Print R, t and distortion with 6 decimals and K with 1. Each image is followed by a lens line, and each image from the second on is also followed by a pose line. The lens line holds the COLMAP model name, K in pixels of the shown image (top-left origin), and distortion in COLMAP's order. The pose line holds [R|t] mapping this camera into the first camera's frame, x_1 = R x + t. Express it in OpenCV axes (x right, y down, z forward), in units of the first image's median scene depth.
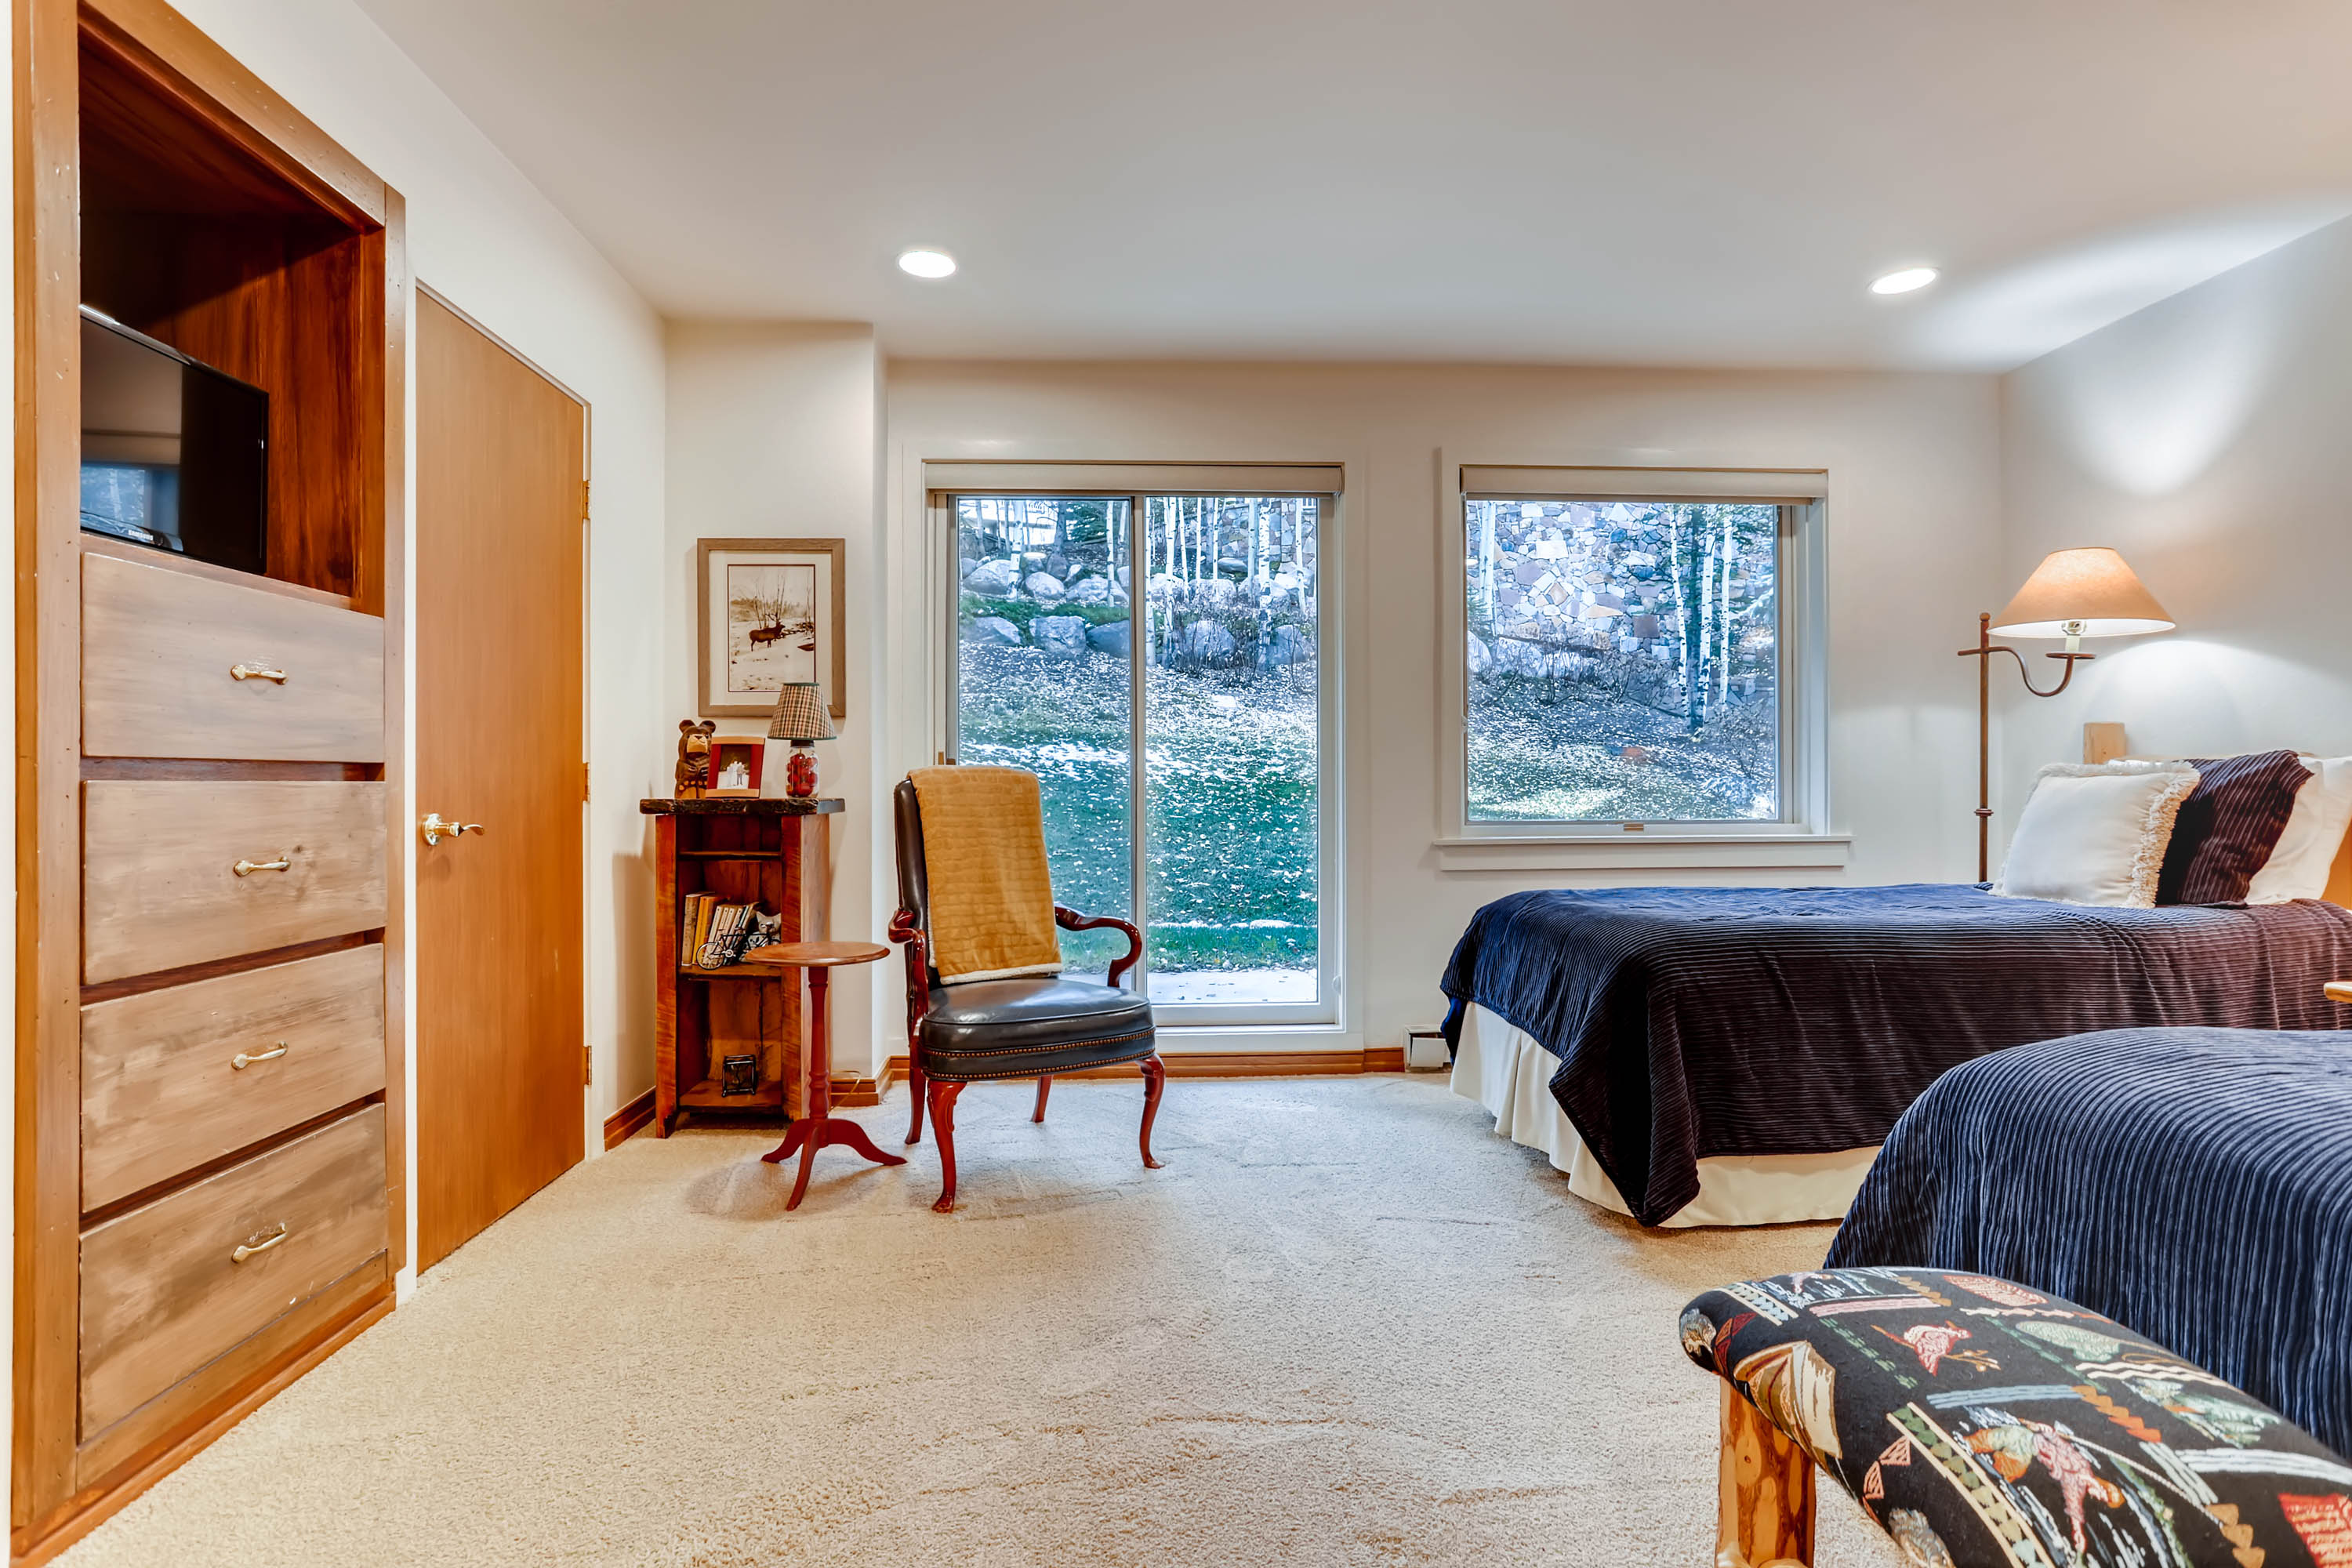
lens RADIAL K [[1158.4, 0, 1167.3], [0, 1158.4, 804.9], [0, 0, 1]] dist [-0.033287, 0.021879]
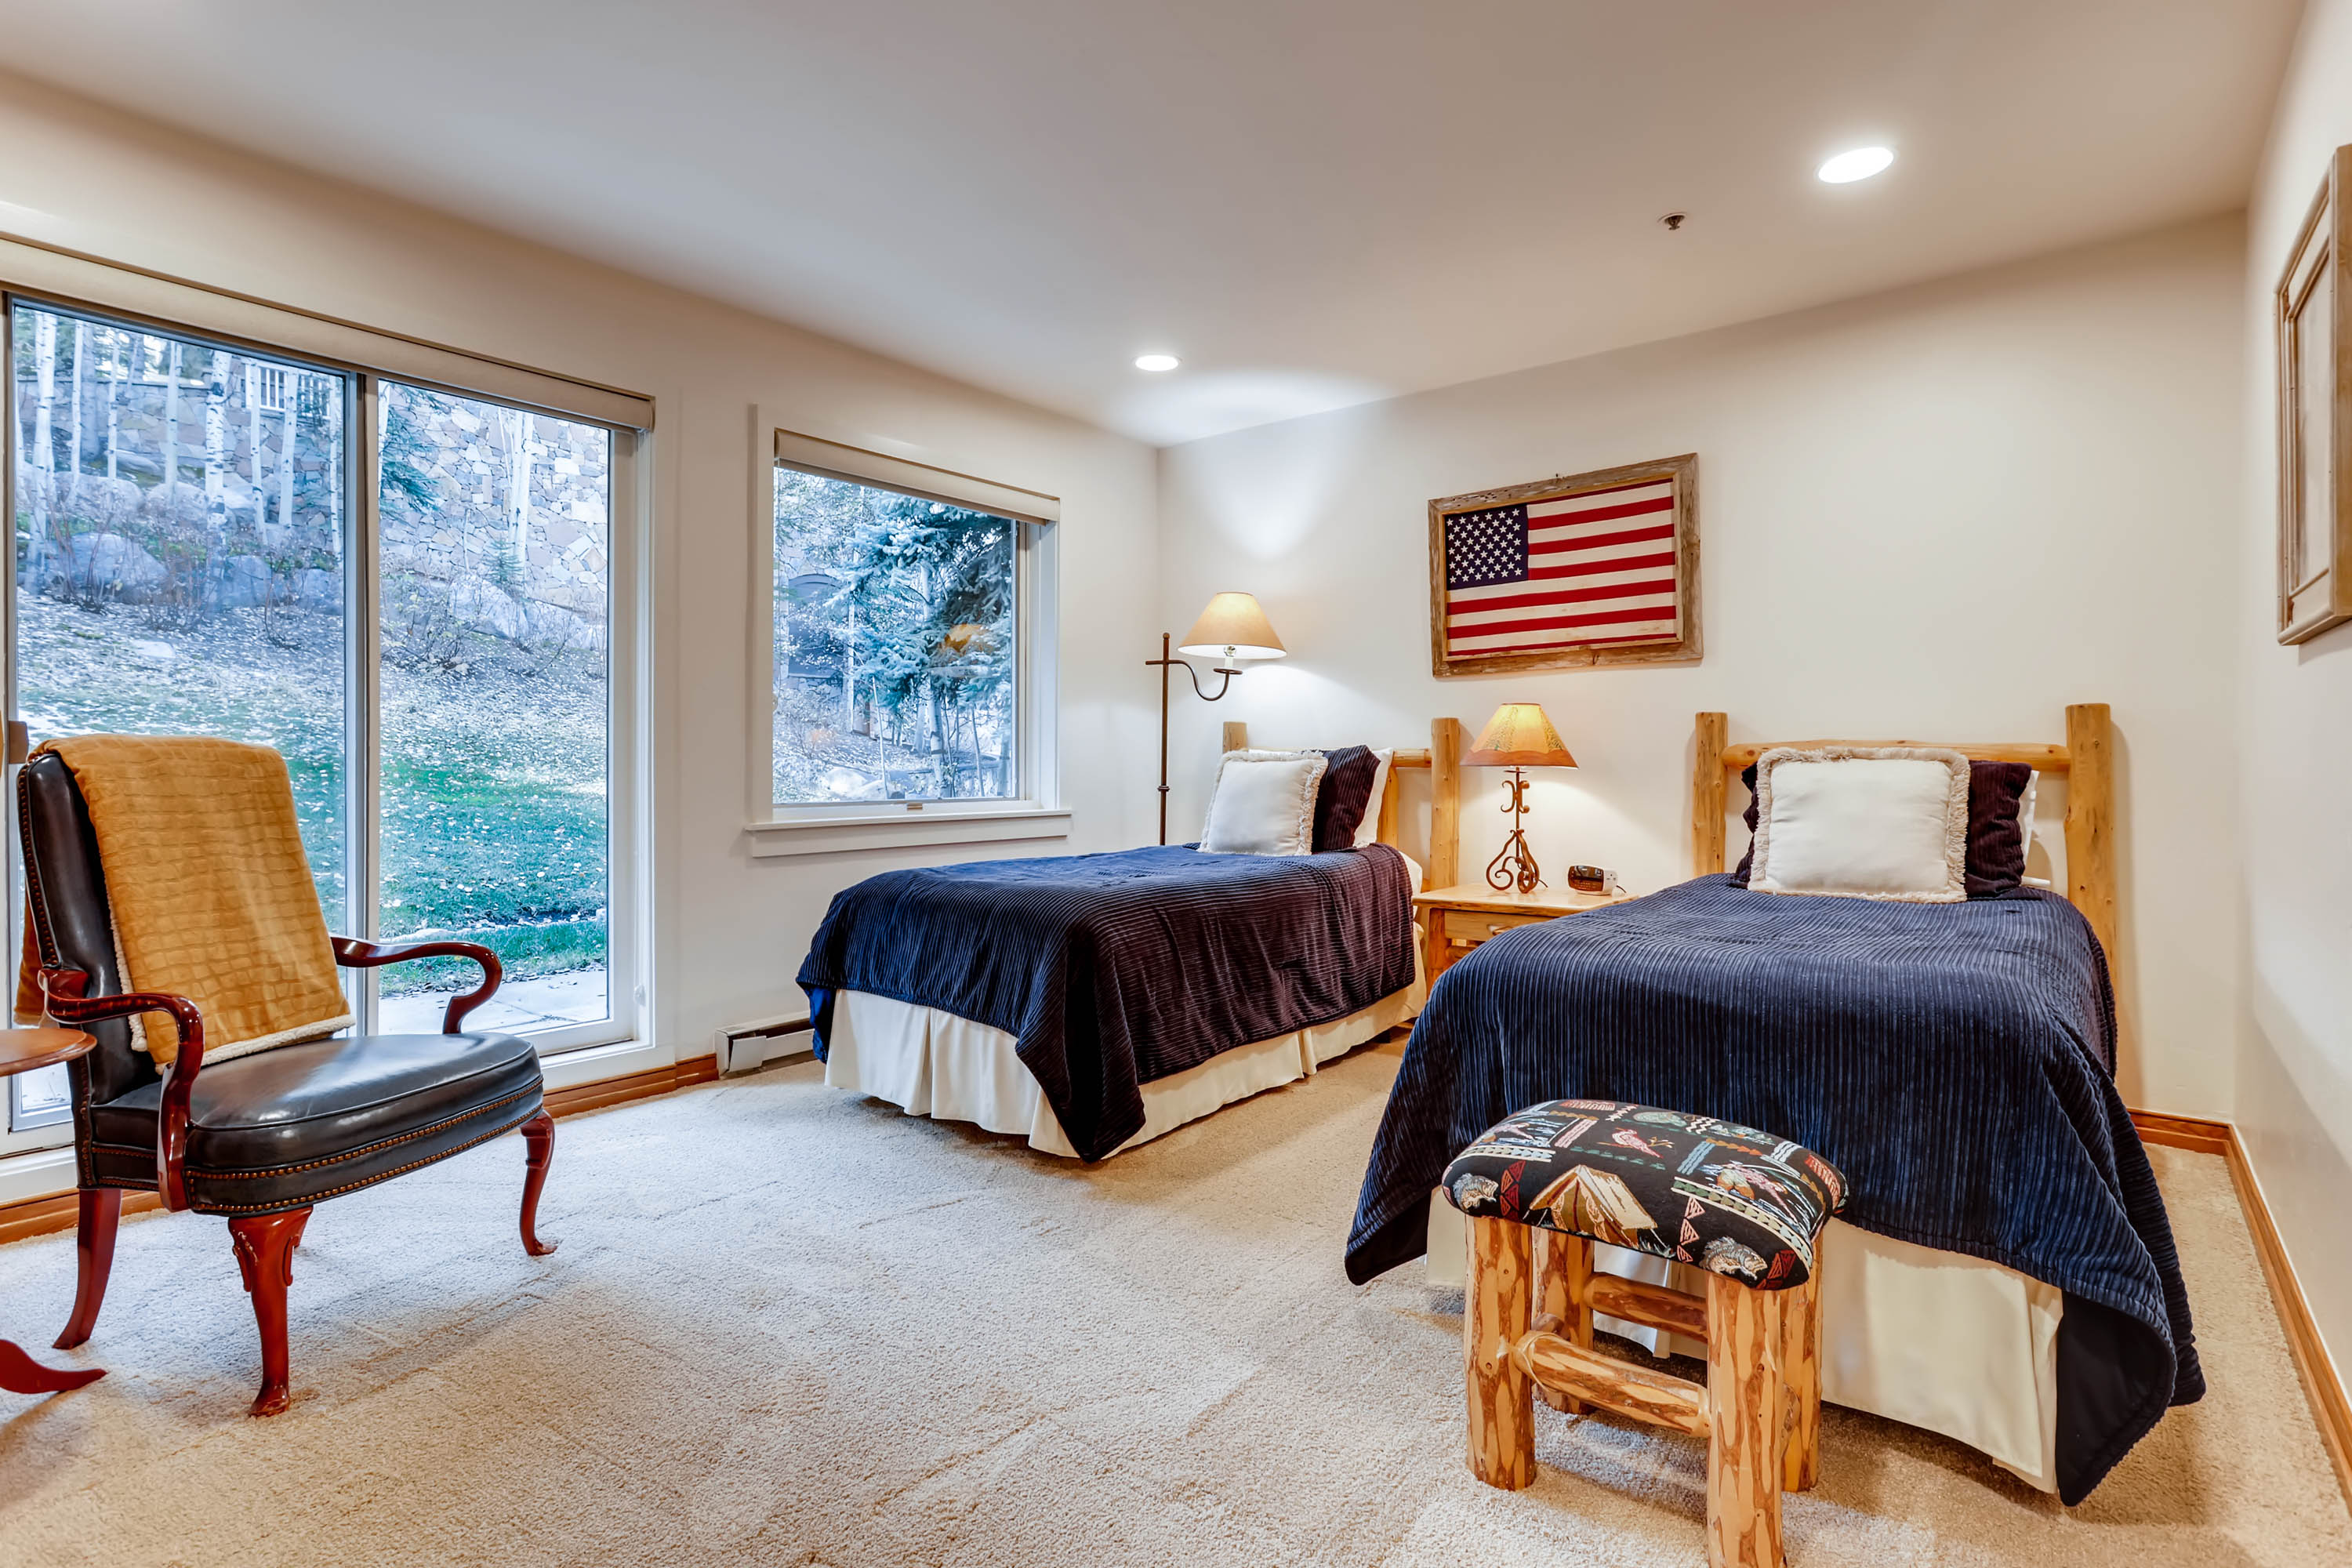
lens RADIAL K [[1162.9, 0, 1175.1], [0, 1162.9, 788.5], [0, 0, 1]] dist [-0.038981, 0.024704]
pose [[0.659249, -0.011595, 0.751836, -0.310585], [0.008945, 0.999931, 0.007577, -0.003957], [-0.751872, 0.001730, 0.659307, 0.162296]]
